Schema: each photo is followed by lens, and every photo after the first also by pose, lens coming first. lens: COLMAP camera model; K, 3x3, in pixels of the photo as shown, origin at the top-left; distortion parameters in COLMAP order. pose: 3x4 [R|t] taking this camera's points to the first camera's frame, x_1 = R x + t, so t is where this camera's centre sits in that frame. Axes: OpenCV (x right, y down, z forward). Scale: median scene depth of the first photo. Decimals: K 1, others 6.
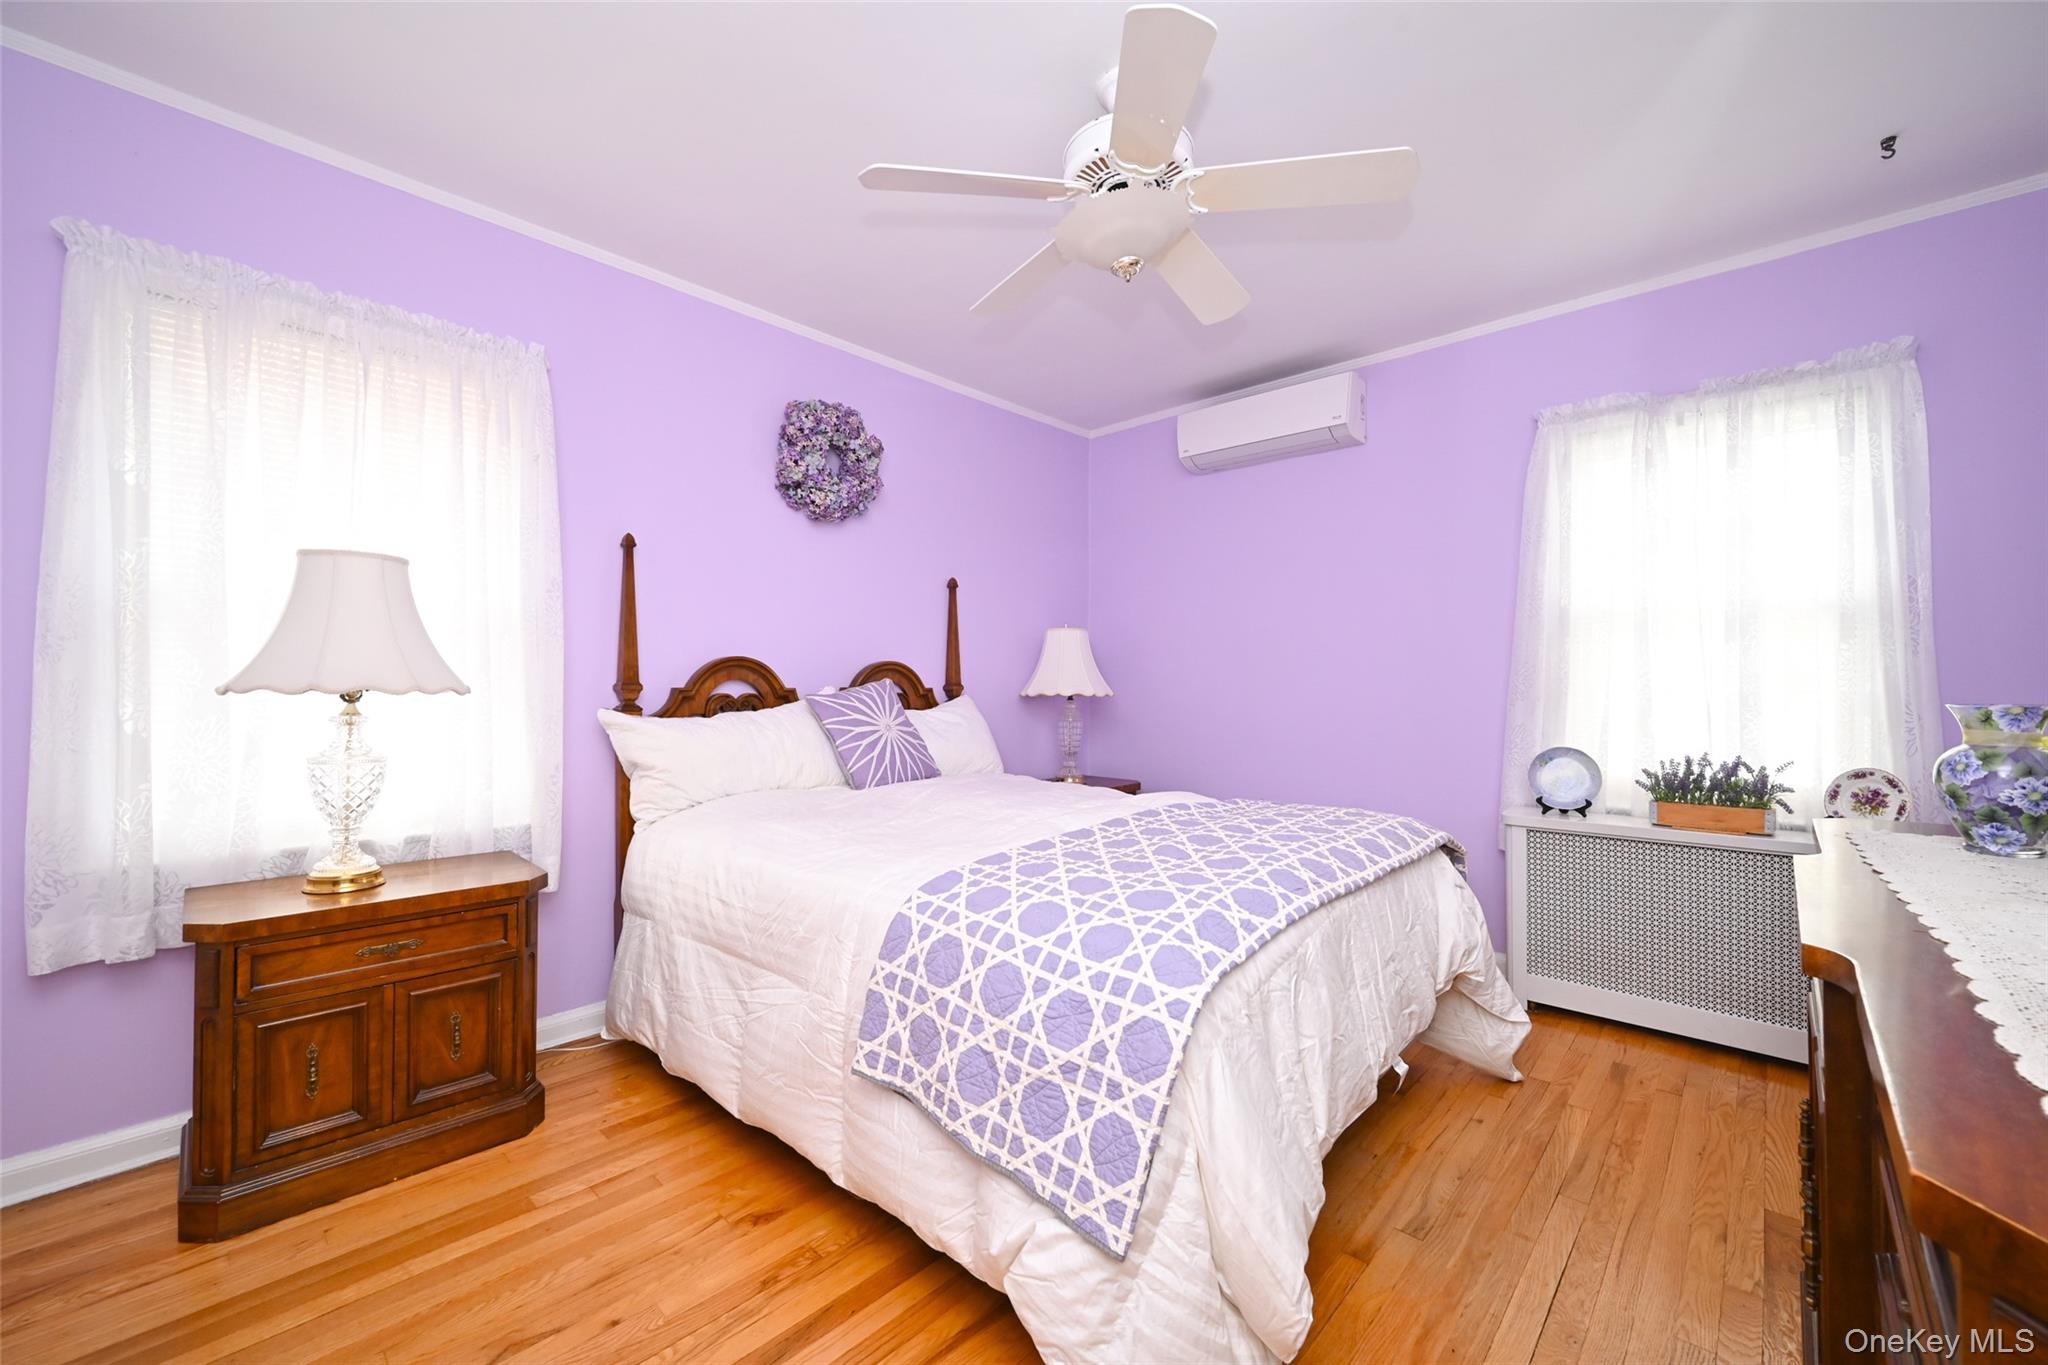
lens RADIAL K [[816.5, 0, 1026.2], [0, 816.5, 679.3], [0, 0, 1]] dist [-0.000596, 0.000352]
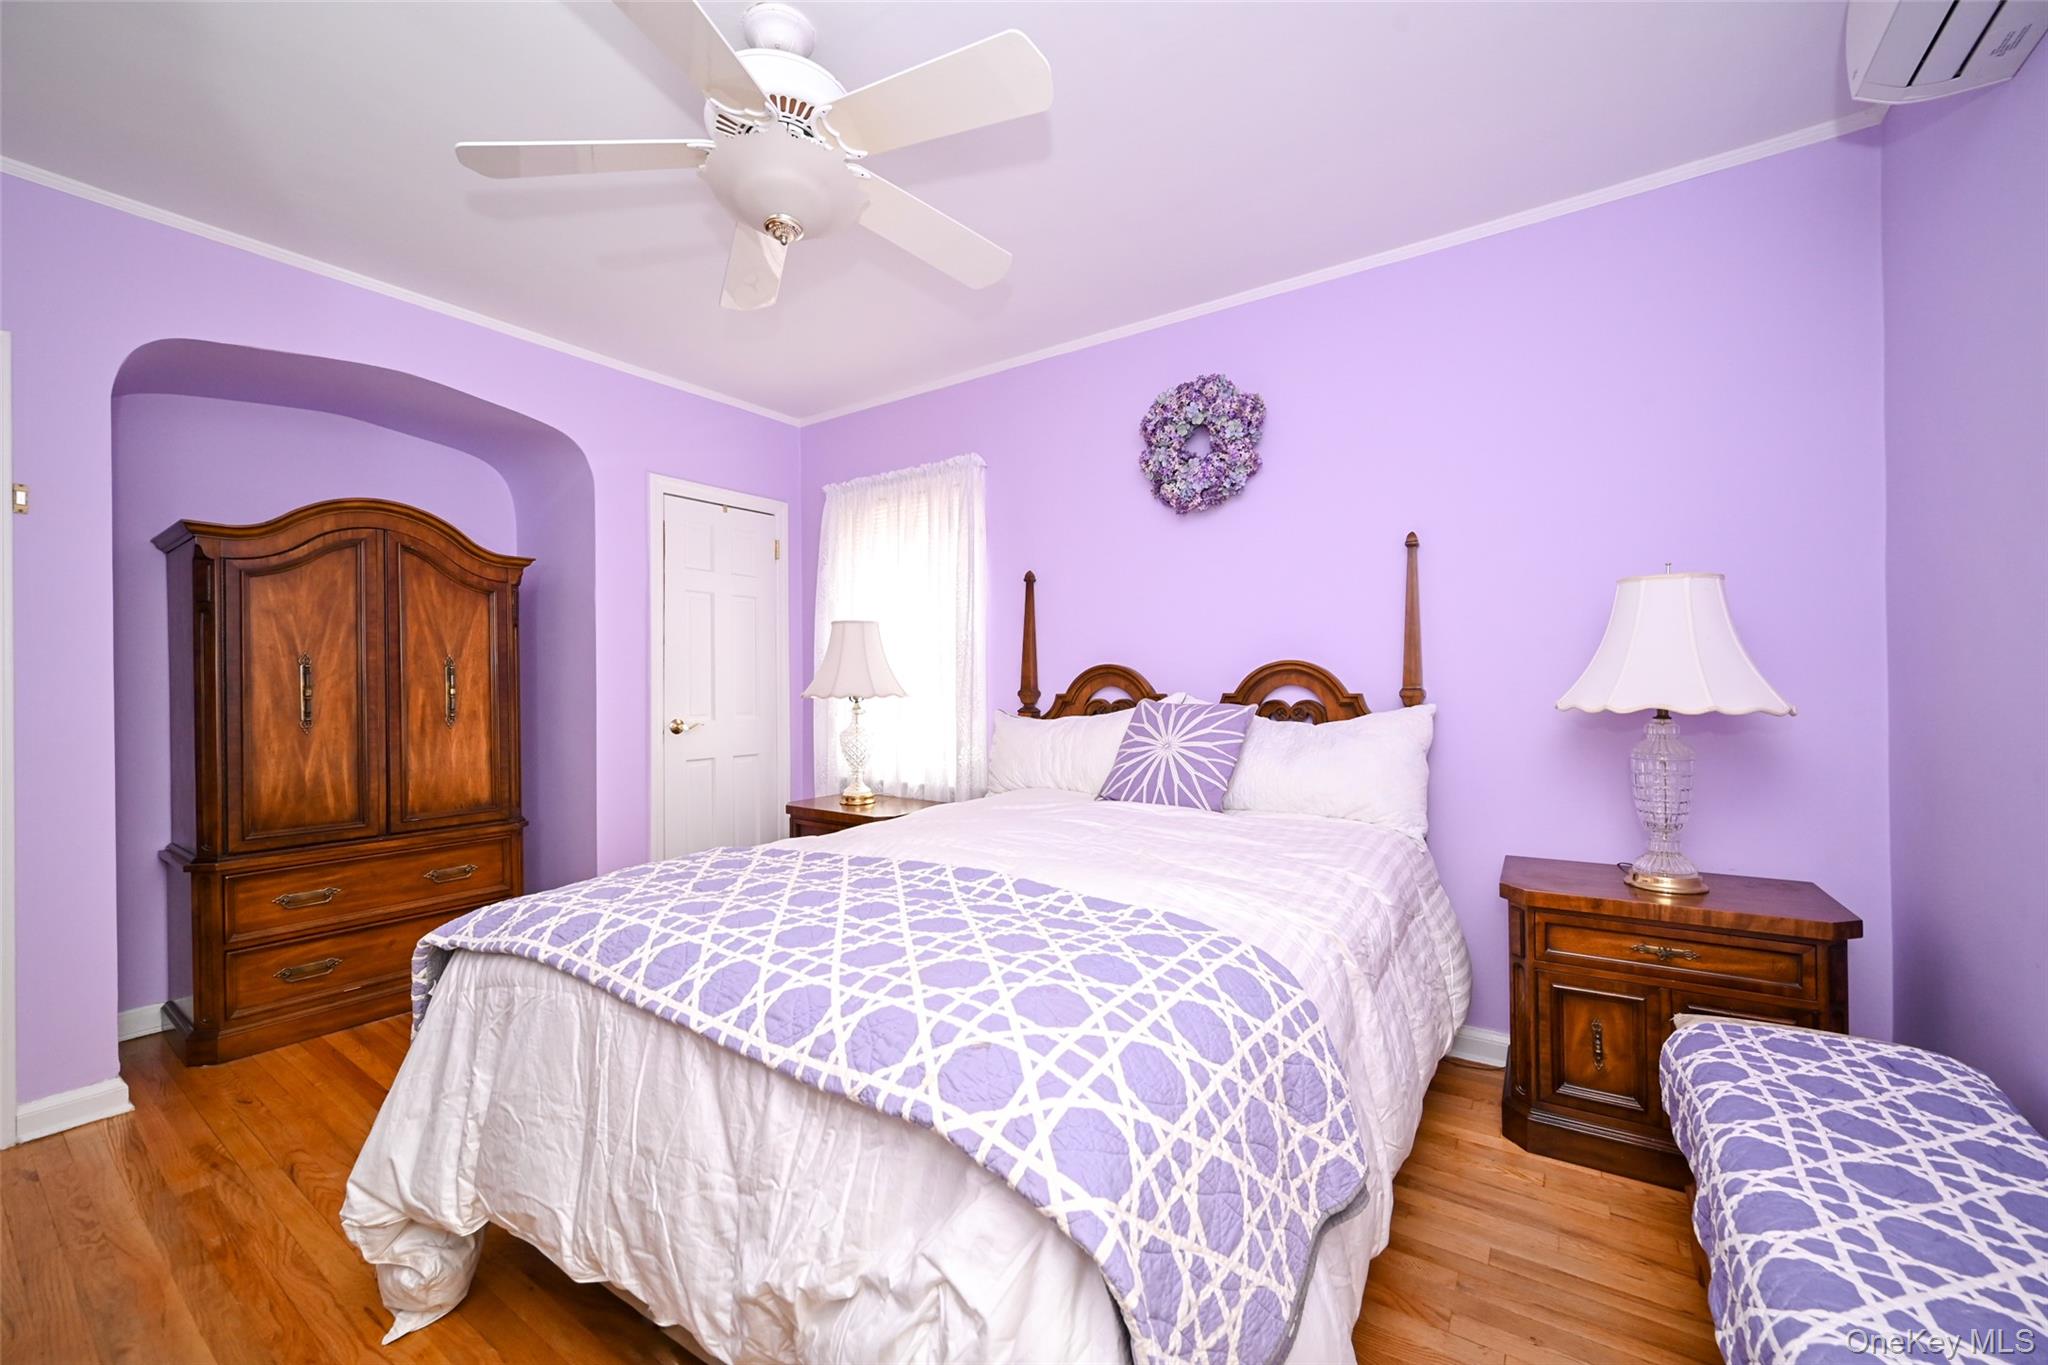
lens RADIAL K [[816.5, 0, 1024.9], [0, 816.5, 686.7], [0, 0, 1]] dist [-0.000596, 0.000352]
pose [[0.138897, -0.005115, -0.990294, 0.688727], [0.012647, 0.999914, -0.003391, 0.003225], [0.990226, -0.012053, 0.138950, 0.745638]]
